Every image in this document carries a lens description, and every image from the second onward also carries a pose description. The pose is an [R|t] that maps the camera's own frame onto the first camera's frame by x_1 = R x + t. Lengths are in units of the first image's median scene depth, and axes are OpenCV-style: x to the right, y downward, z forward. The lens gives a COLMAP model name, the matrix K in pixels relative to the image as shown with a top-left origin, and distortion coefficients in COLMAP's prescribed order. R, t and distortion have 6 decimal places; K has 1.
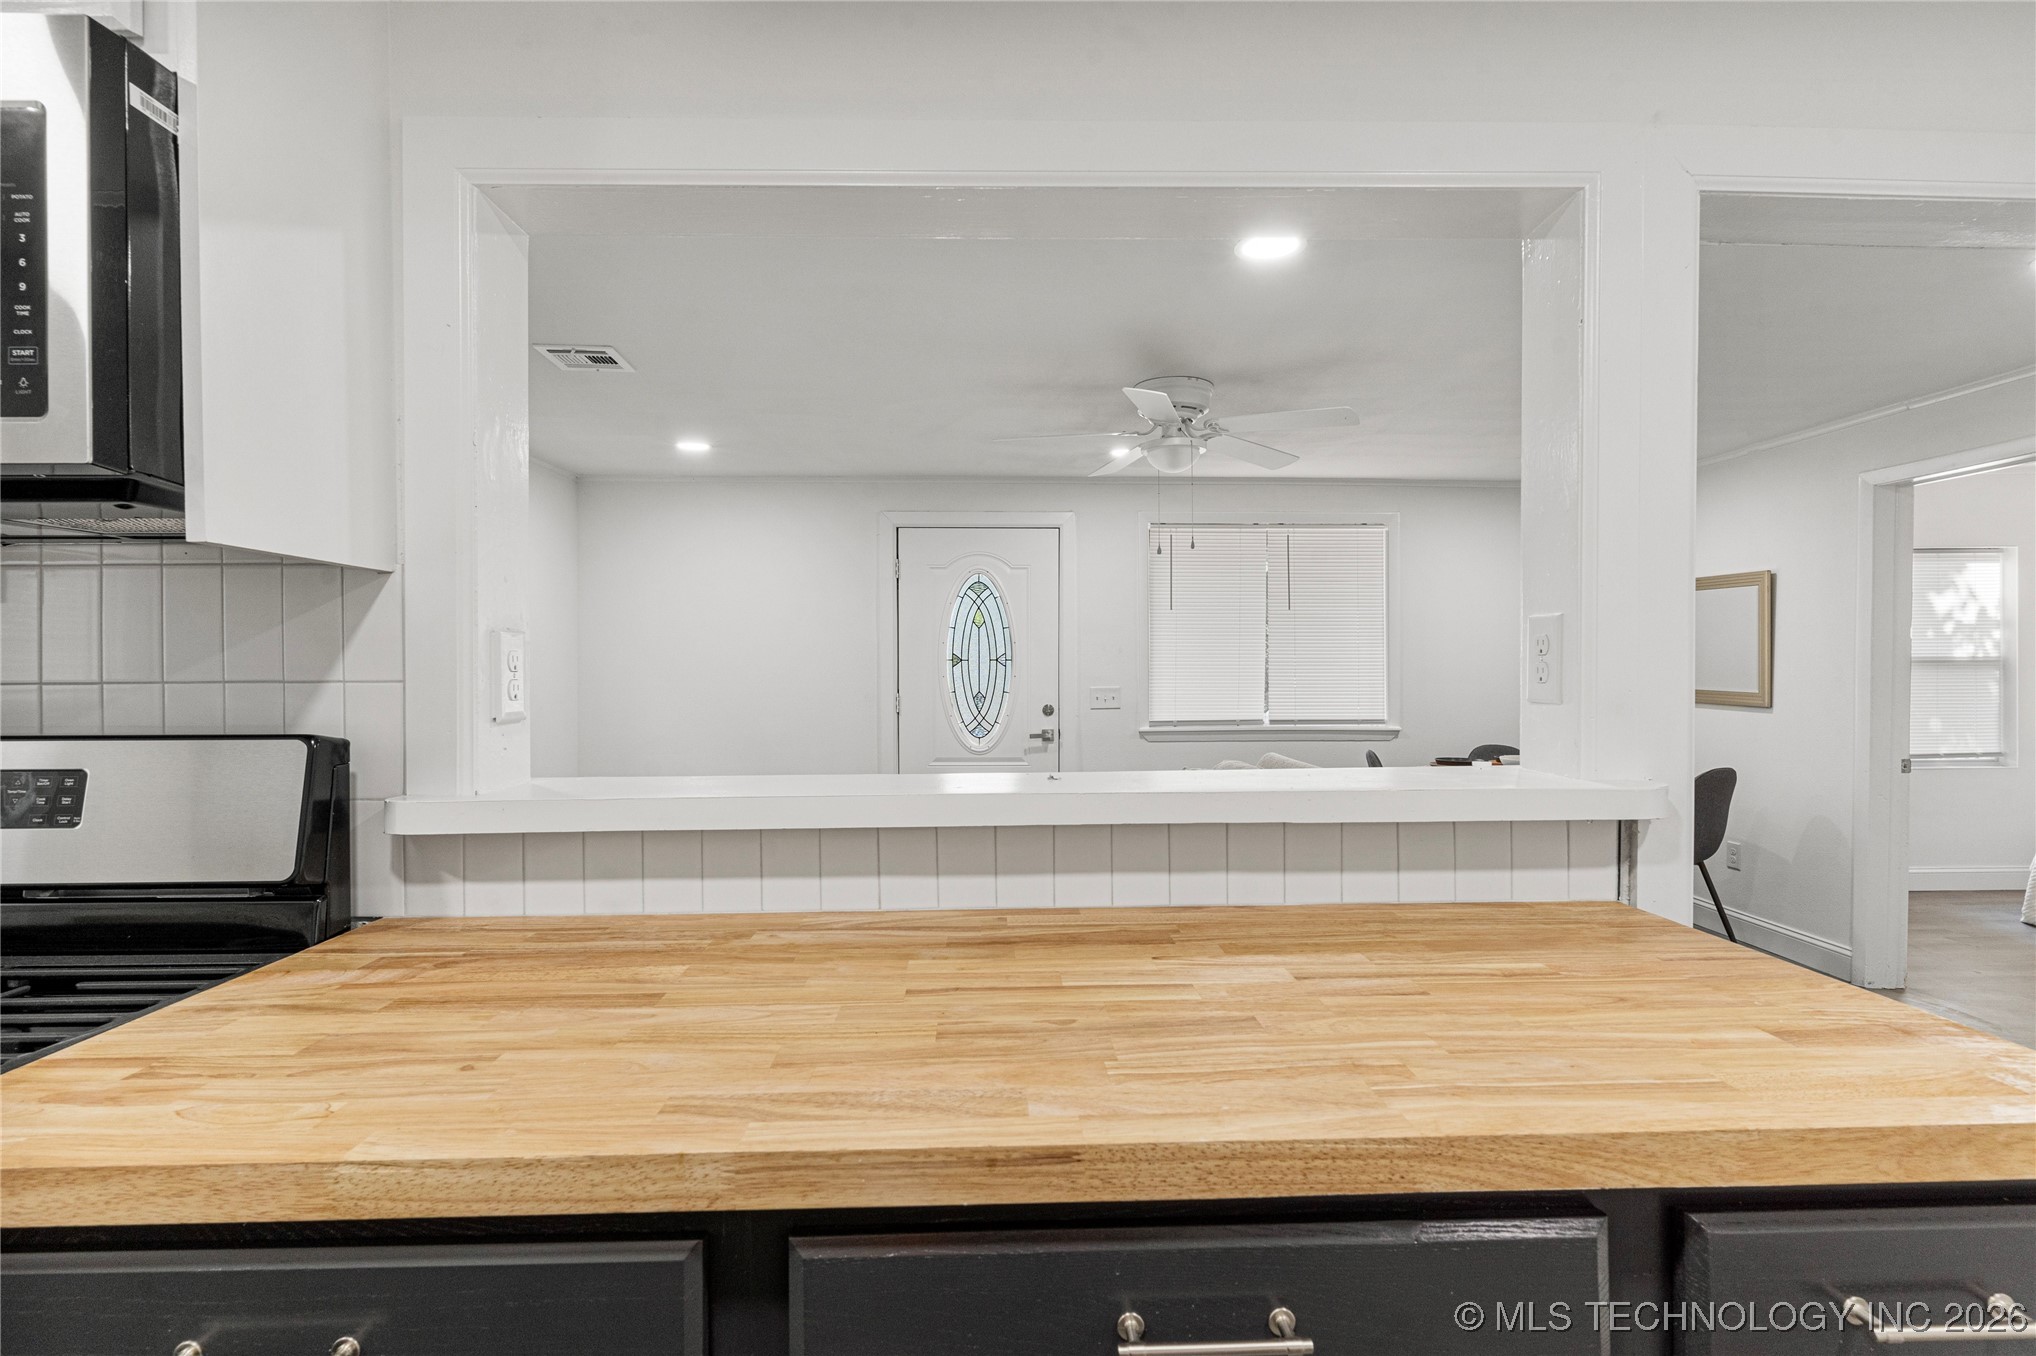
lens RADIAL K [[986.8, 0, 1000.3], [0, 986.8, 675.3], [0, 0, 1]] dist [0.002512, -0.002093]
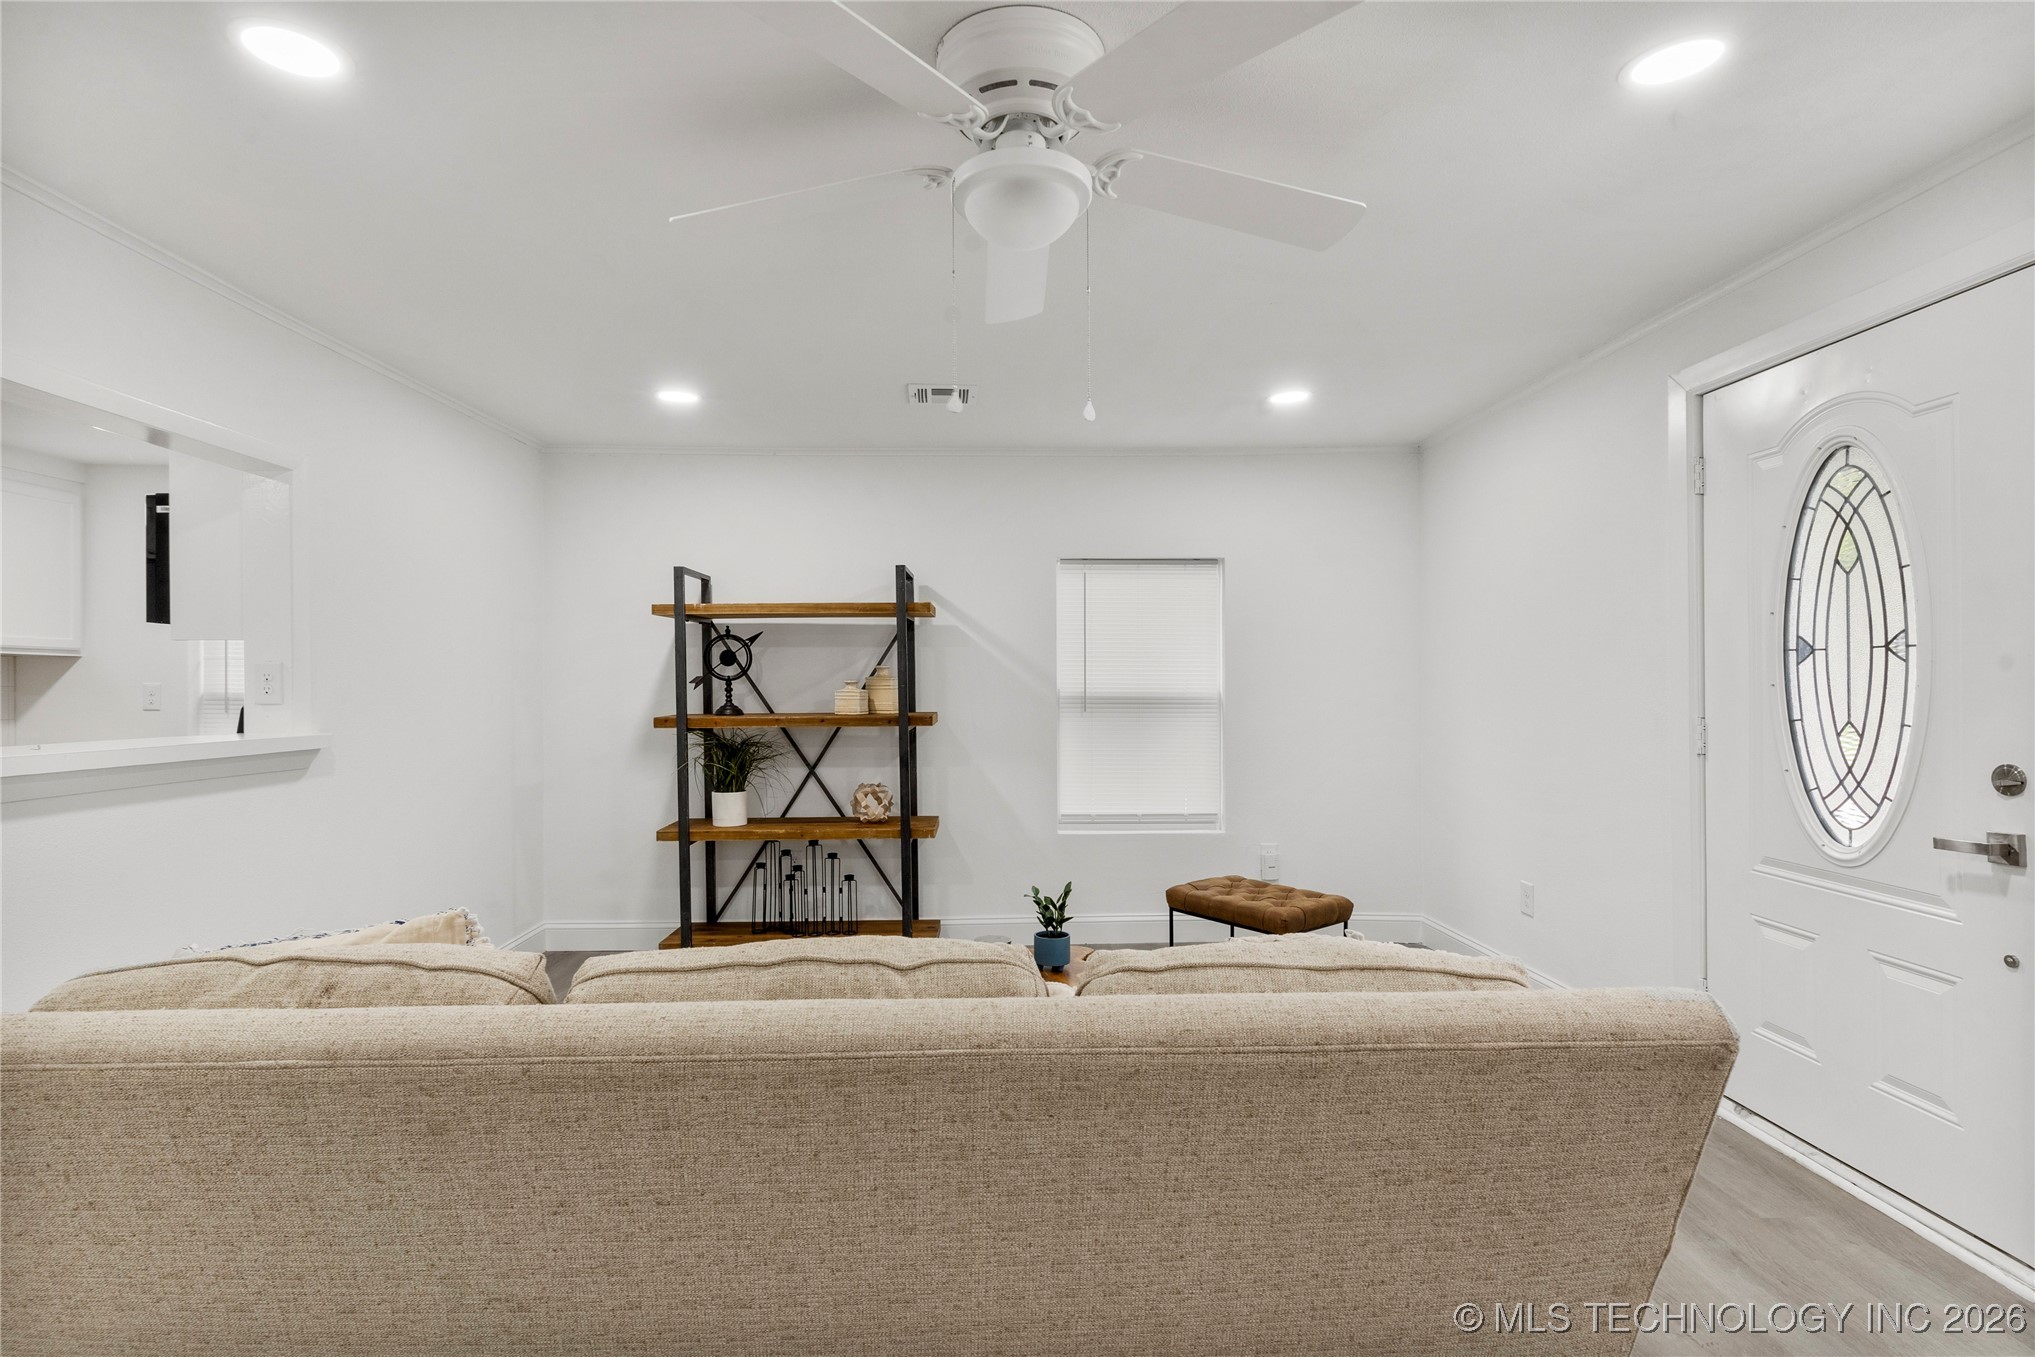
lens RADIAL K [[986.3, 0, 1009.0], [0, 986.3, 690.1], [0, 0, 1]] dist [0.002512, -0.002093]
pose [[0.003275, 0.010014, -0.999944, 0.507336], [-0.000768, 0.999950, 0.010012, -0.001306], [0.999994, 0.000736, 0.003283, 0.789681]]
